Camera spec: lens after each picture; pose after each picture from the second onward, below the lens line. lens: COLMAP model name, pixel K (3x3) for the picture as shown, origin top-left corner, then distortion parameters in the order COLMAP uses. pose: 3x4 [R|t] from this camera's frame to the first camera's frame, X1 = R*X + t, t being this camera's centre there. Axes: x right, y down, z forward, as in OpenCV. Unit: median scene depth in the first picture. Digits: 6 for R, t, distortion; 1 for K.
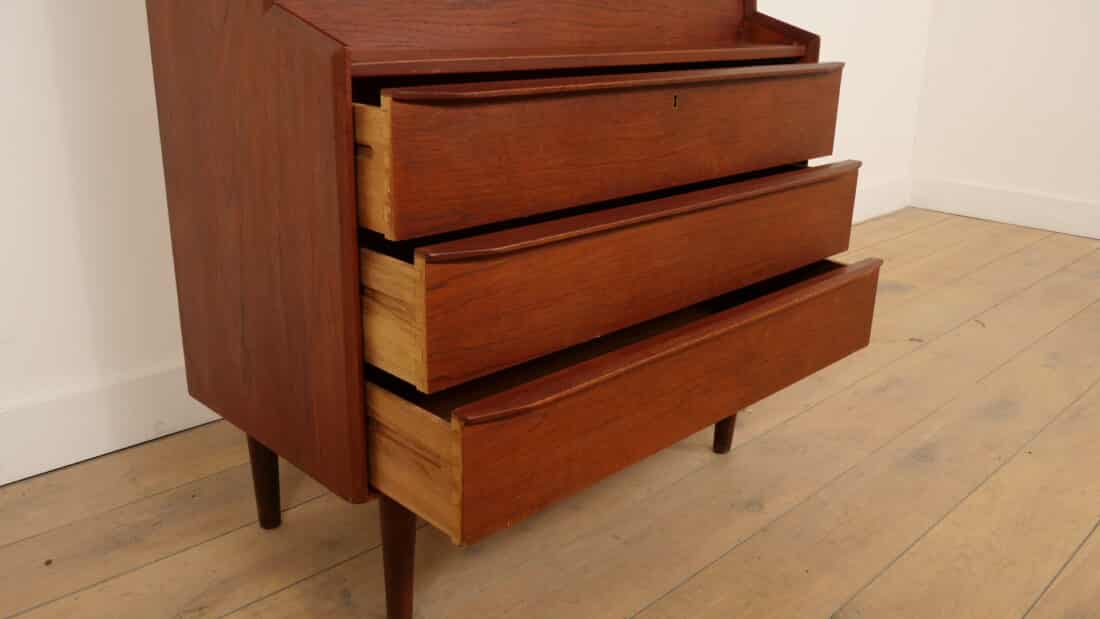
lens RADIAL K [[930.4, 0, 550.0], [0, 930.4, 309.5], [0, 0, 1]] dist [-0.004413, -0.008307]
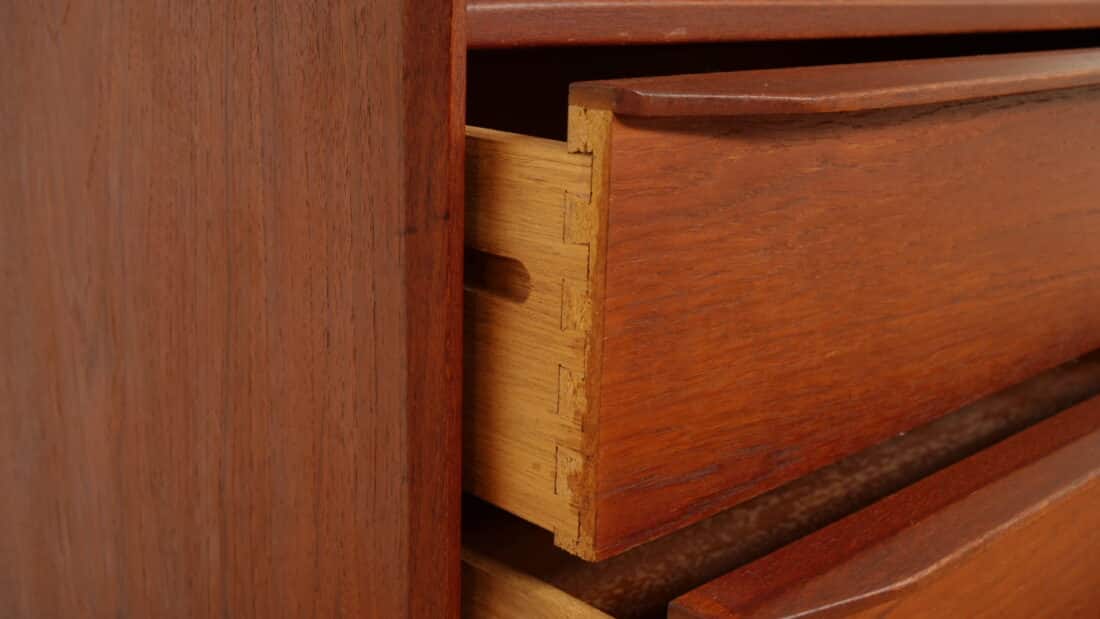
lens RADIAL K [[1313.9, 0, 550.0], [0, 1313.9, 309.5], [0, 0, 1]] dist [0.002035, -0.001037]
pose [[0.999740, 0.006567, -0.021827, -0.172852], [-0.007894, 0.998090, -0.061269, -0.131787], [0.021383, 0.061426, 0.997883, 0.553632]]
